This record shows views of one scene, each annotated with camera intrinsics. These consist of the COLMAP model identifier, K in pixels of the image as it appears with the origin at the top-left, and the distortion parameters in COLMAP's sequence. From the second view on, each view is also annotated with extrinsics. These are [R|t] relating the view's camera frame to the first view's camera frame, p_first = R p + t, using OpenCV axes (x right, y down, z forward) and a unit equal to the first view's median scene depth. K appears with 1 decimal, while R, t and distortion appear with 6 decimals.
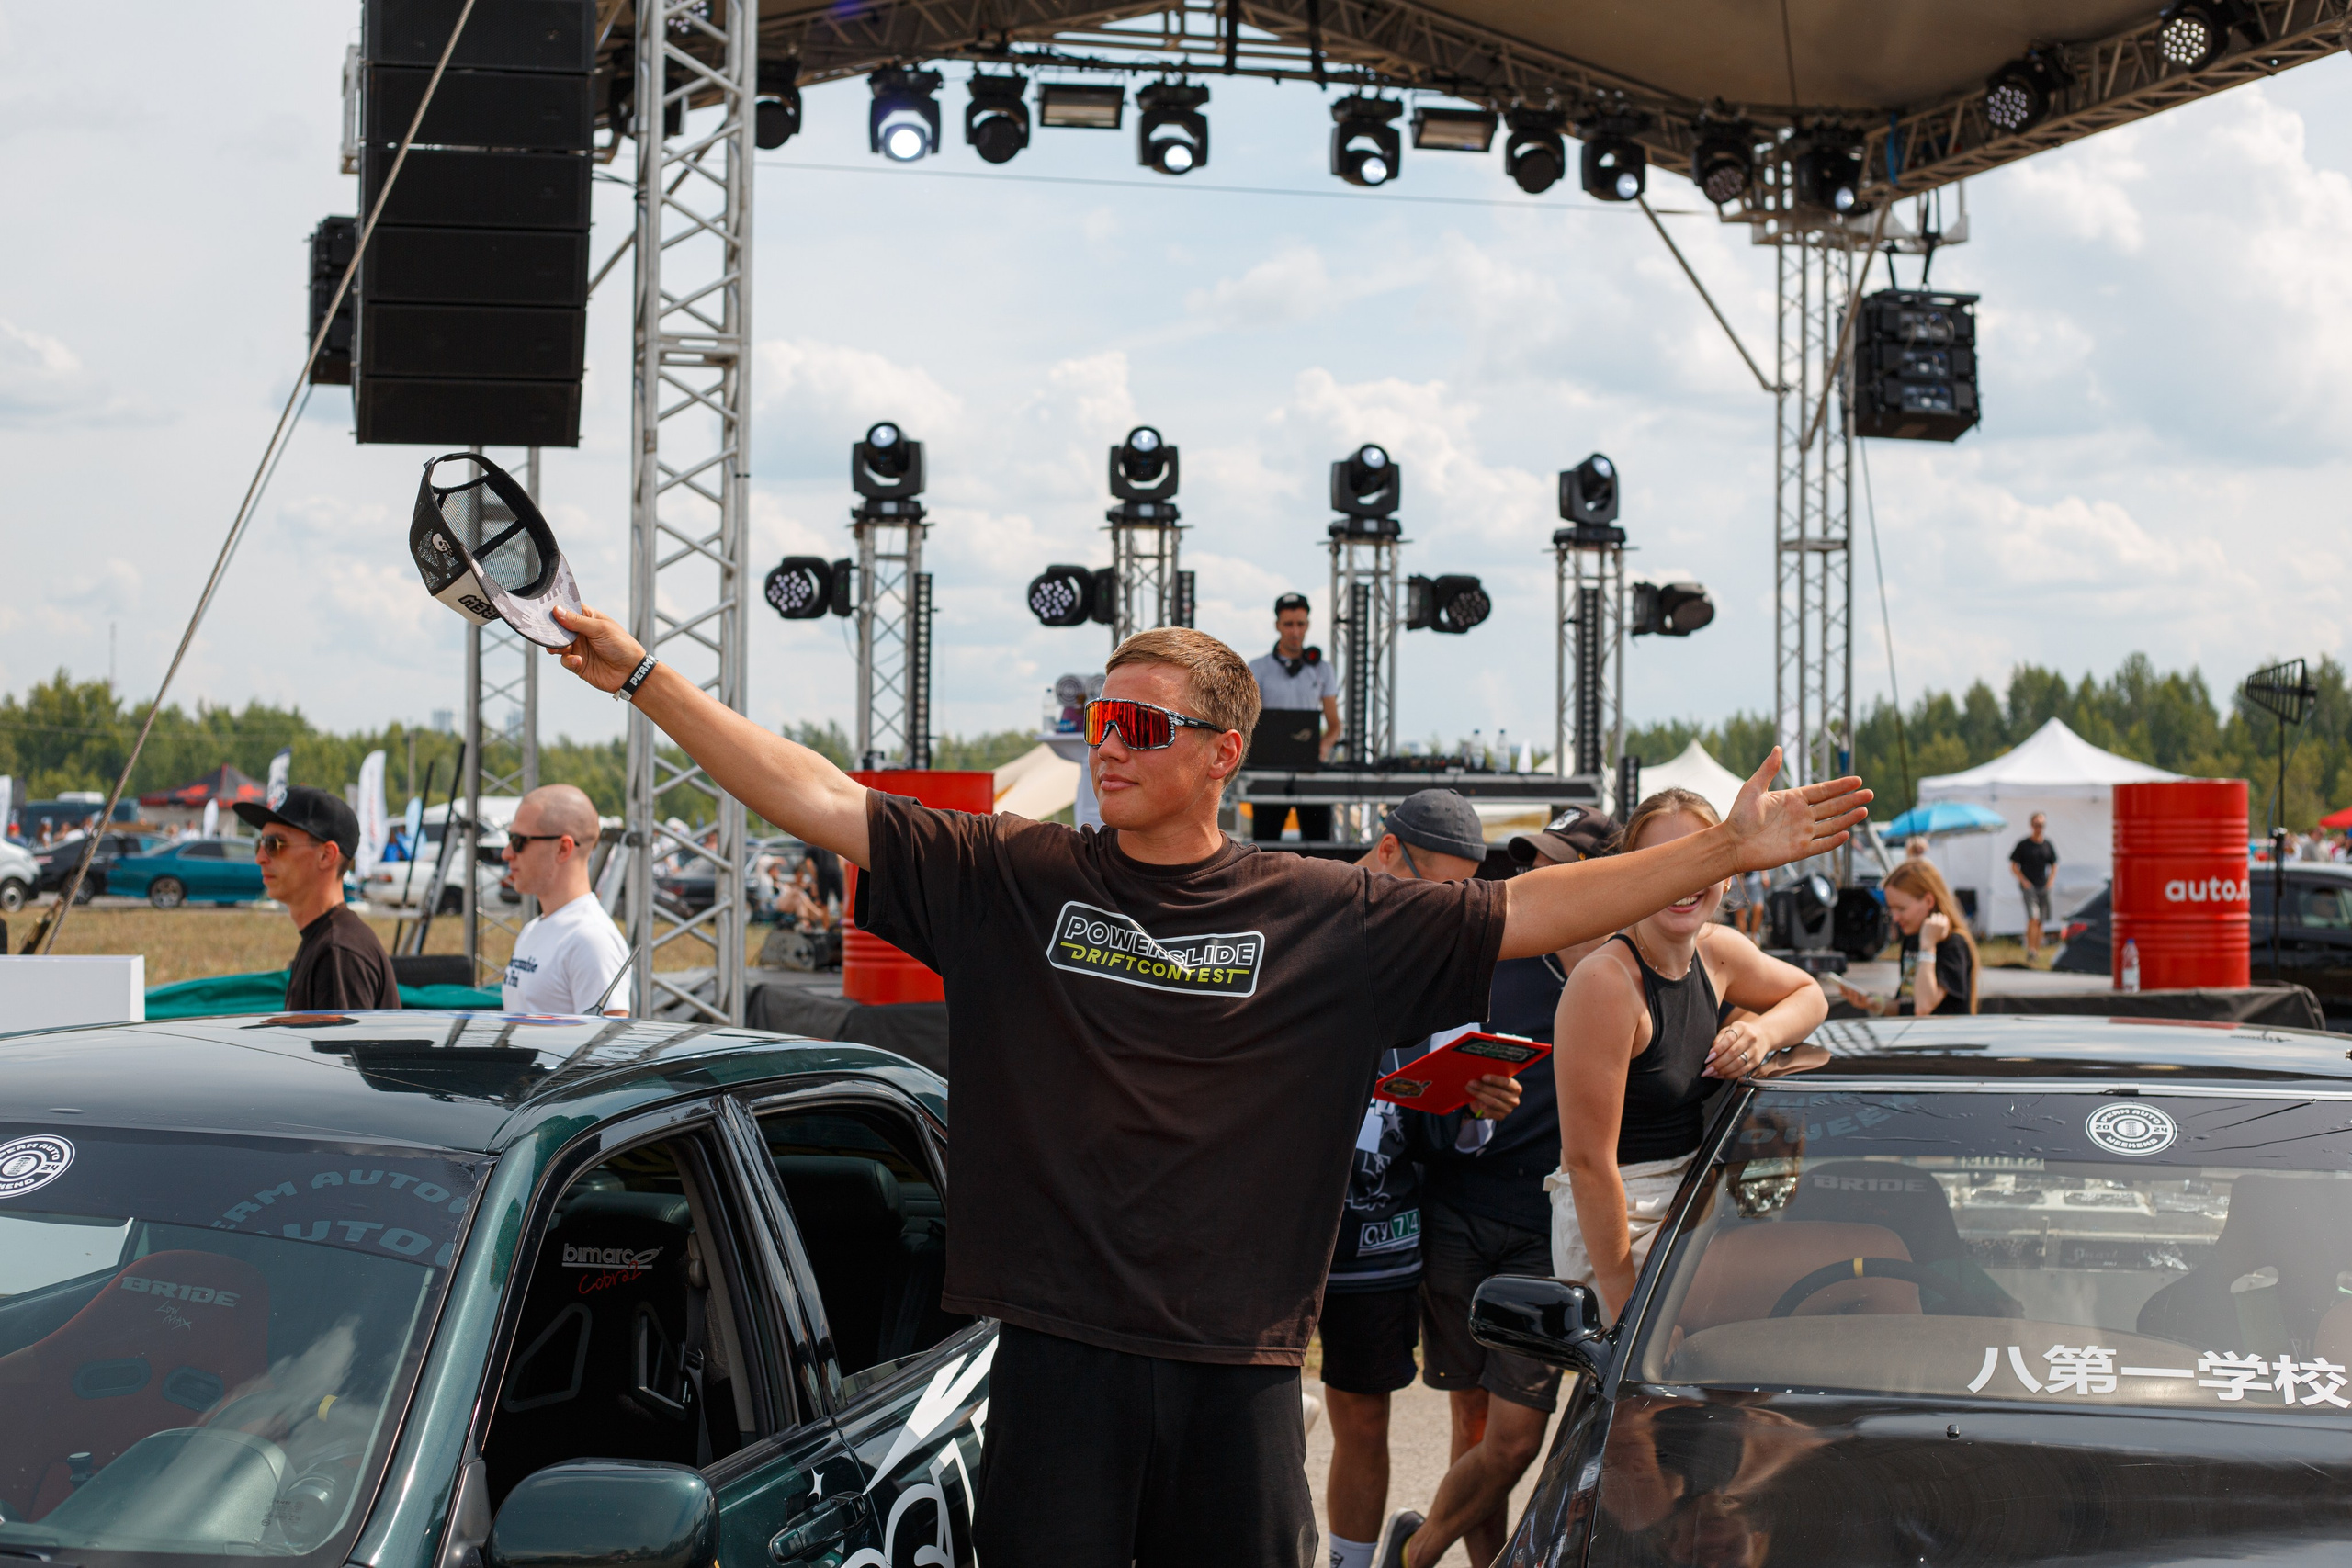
lens RADIAL K [[3413.9, 0, 1176.0], [0, 3413.9, 784.0], [0, 0, 1]] dist [-0.077074, -0.134159]
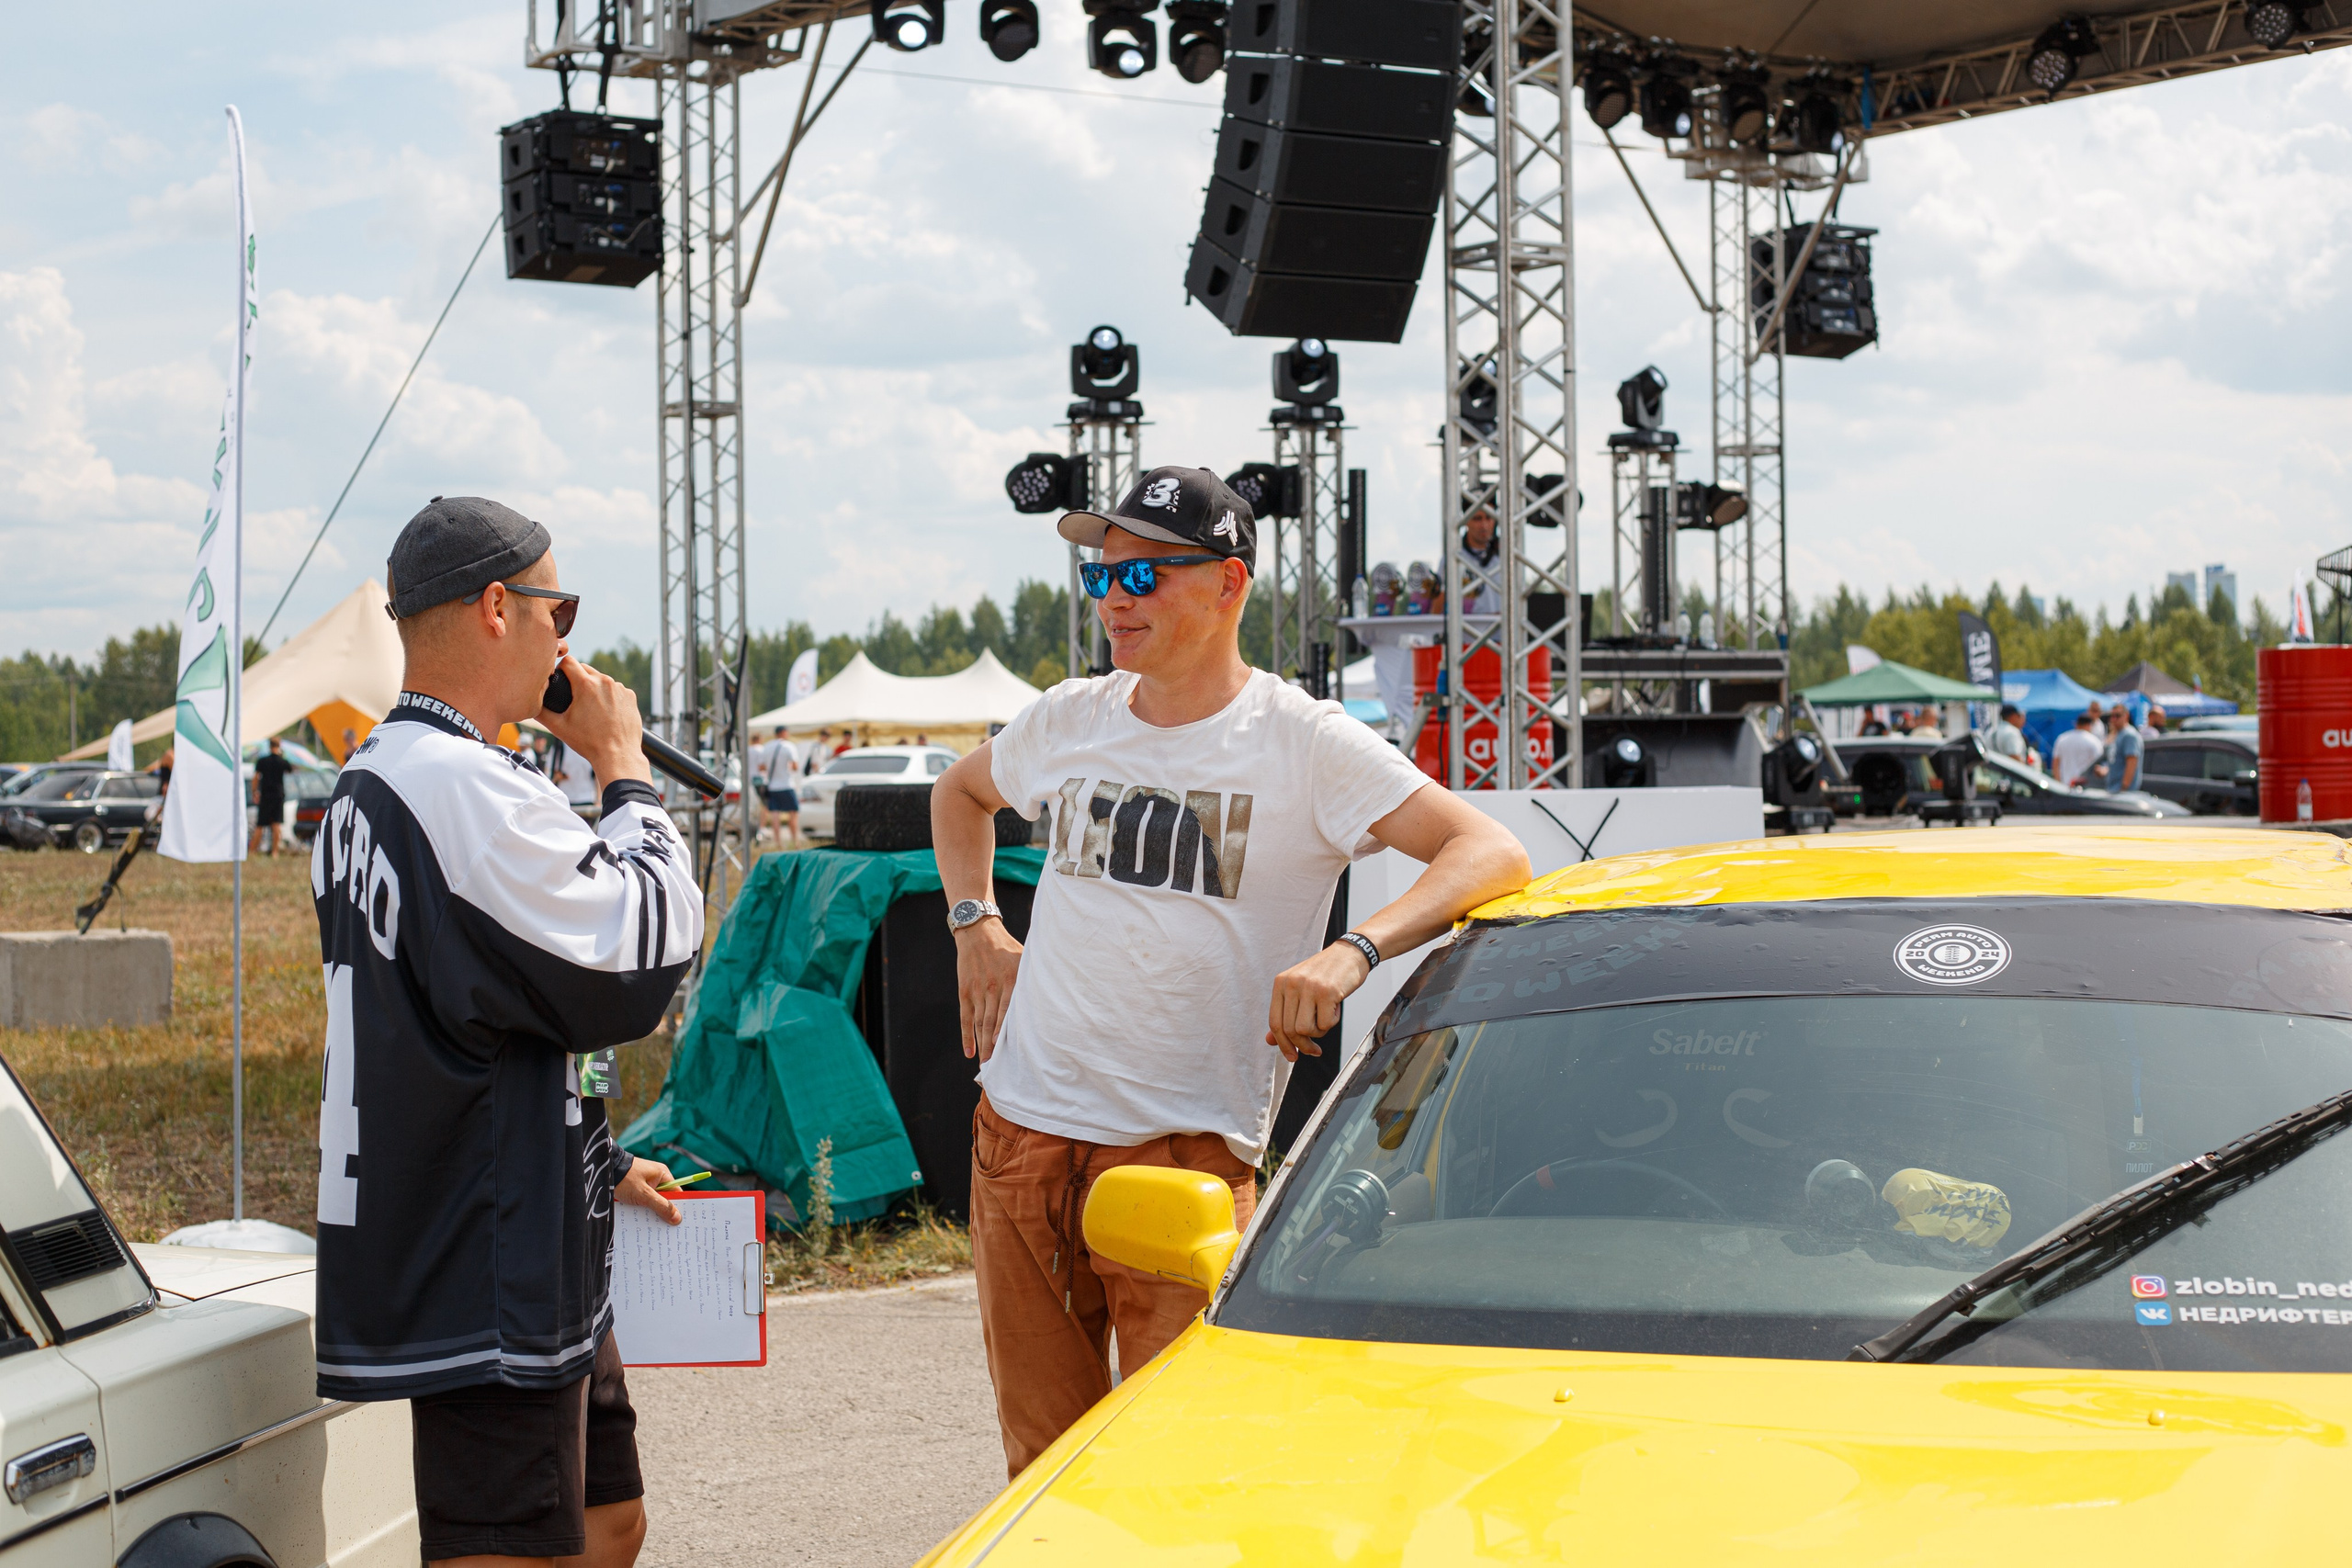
lens RADIAL K [[3418.2, 0, 1173.4], [0, 3418.2, 791.8], [0, 0, 1]] dist [-0.080155, -0.128599]
pose [[0.952847, -0.025307, 0.302395, -0.368925], [0.017583, 0.999447, 0.028237, 0.007729], [-0.302942, -0.021589, 0.952764, -0.011779]]
